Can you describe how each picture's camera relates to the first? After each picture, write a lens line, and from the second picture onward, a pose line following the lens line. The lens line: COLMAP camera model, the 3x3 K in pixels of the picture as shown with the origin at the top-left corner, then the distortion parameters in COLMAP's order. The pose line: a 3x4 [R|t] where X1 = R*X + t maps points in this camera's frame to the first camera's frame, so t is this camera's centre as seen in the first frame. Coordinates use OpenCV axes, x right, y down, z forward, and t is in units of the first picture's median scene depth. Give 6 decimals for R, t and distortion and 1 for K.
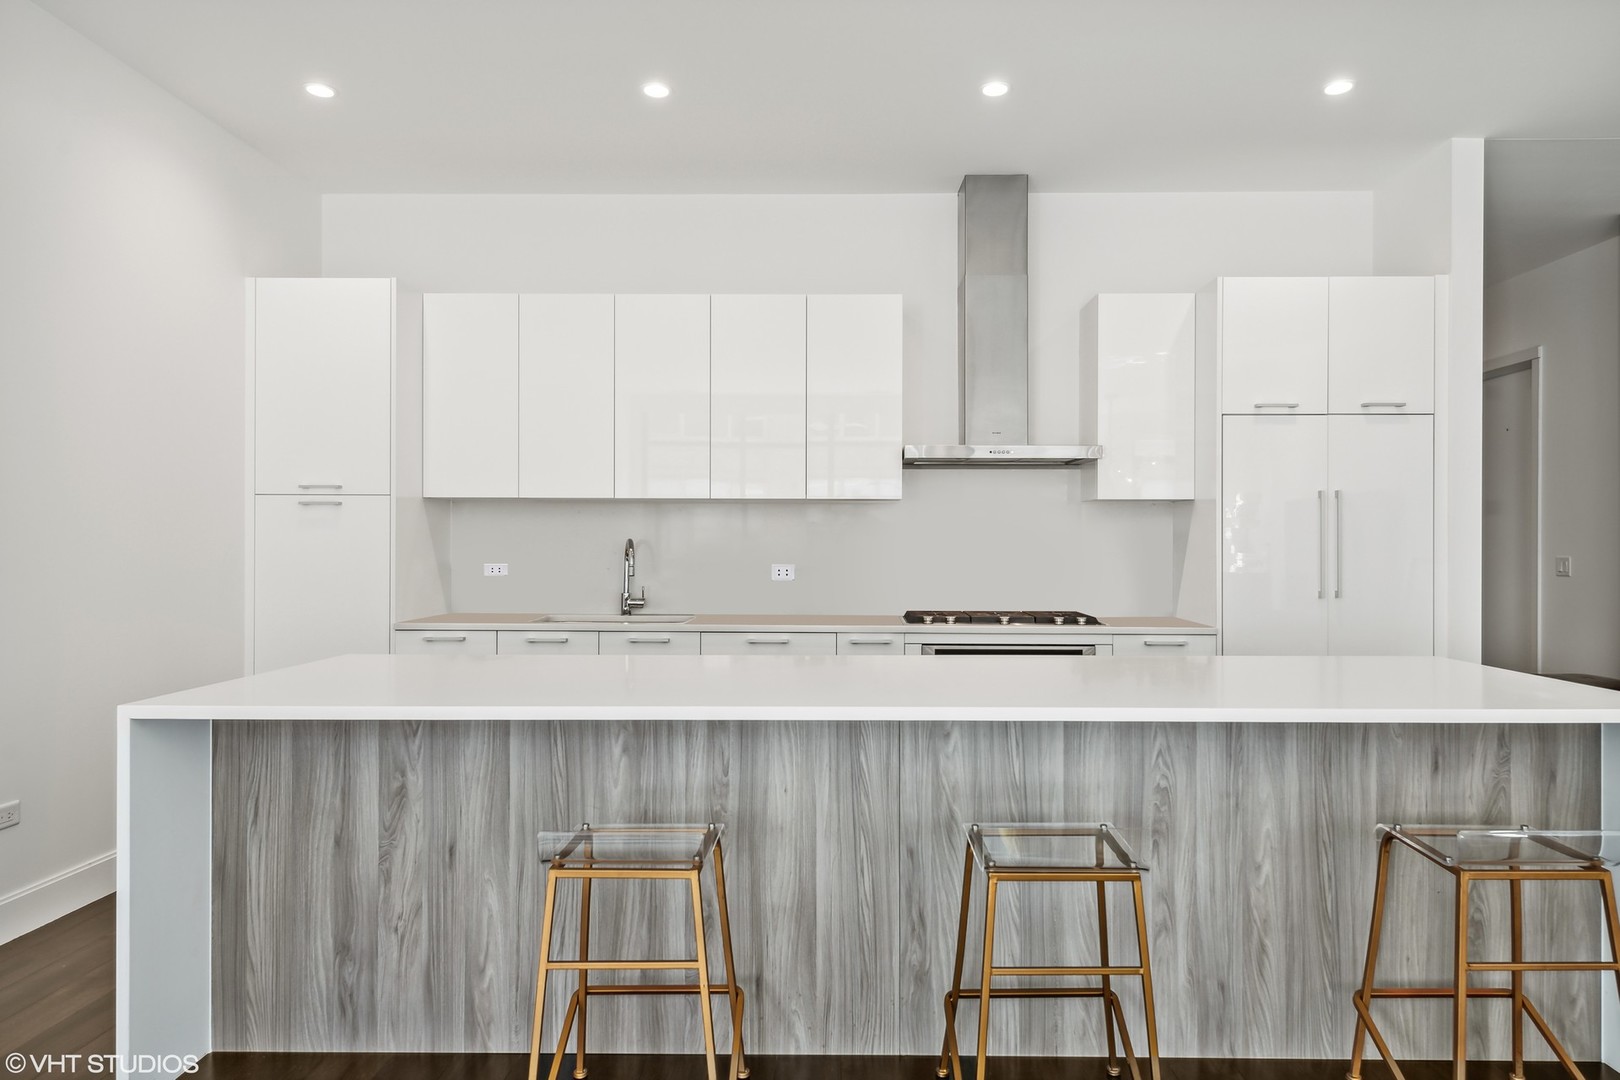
lens RADIAL K [[1023.7, 0, 810.0], [0, 1023.7, 540.0], [0, 0, 1]] dist [0.000924, -0.000063]
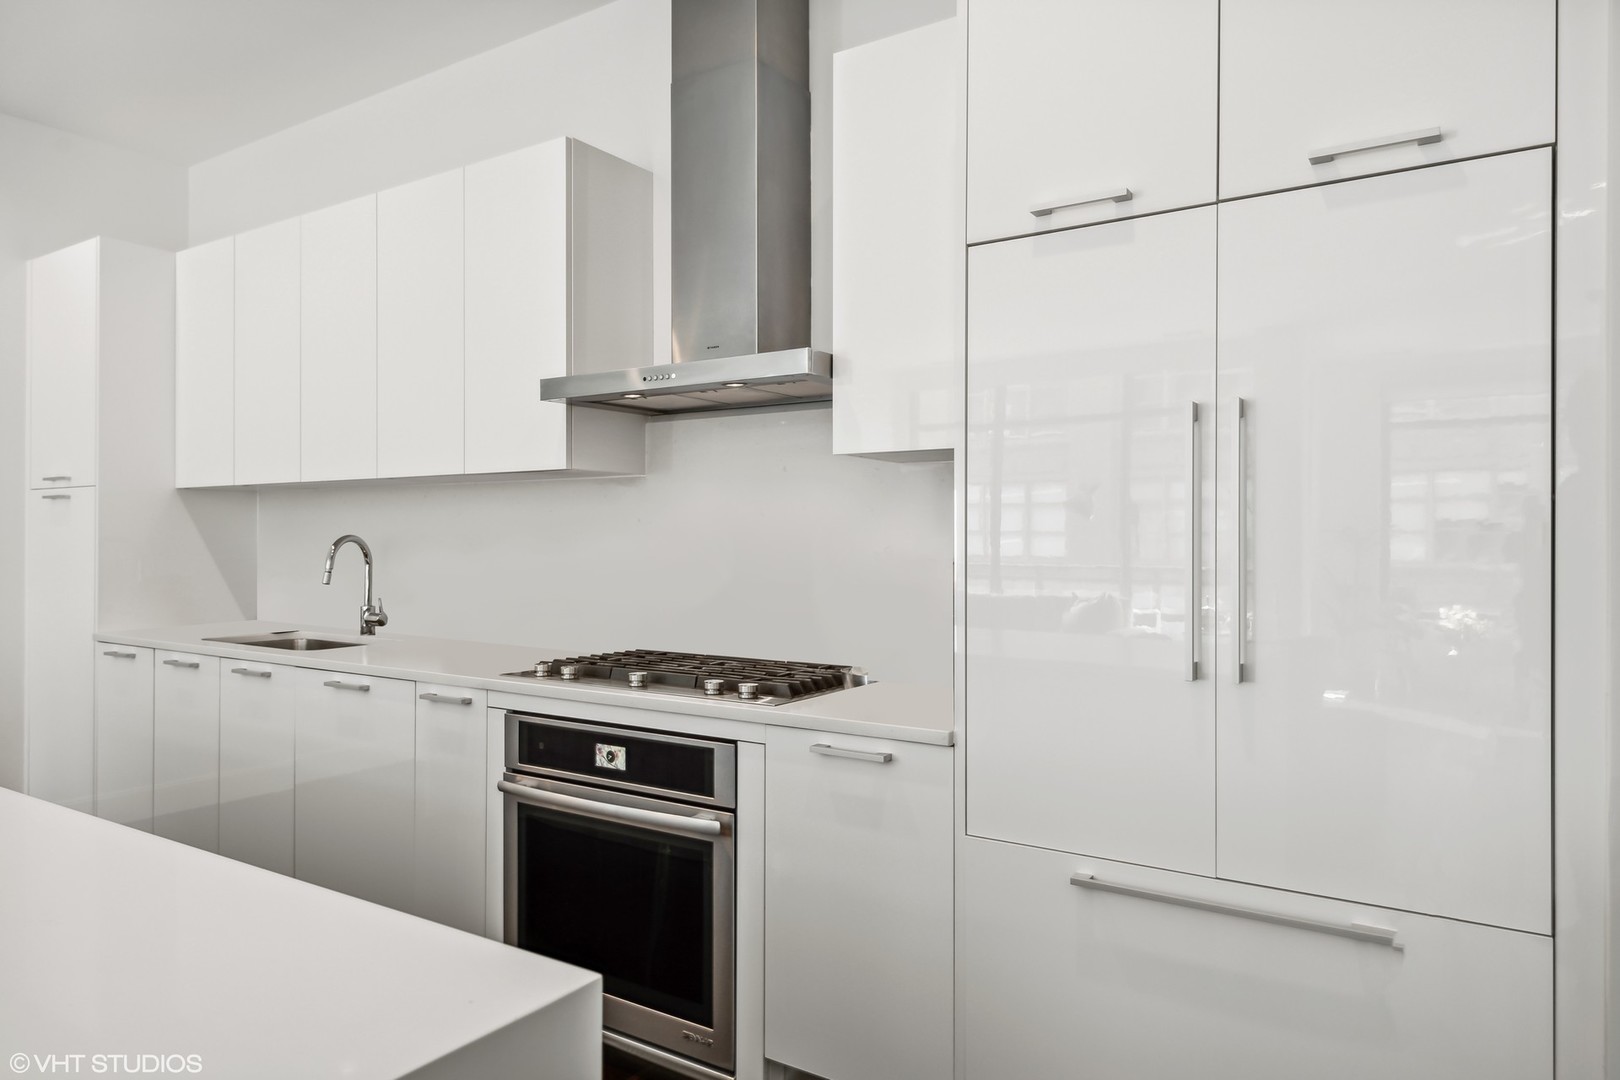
lens RADIAL K [[1023.7, 0, 810.0], [0, 1023.7, 540.0], [0, 0, 1]] dist [0.000924, -0.000063]
pose [[0.851605, -0.001818, -0.524181, 0.562938], [0.002089, 0.999998, -0.000074, 0.003491], [0.524180, -0.001032, 0.851607, 0.579163]]
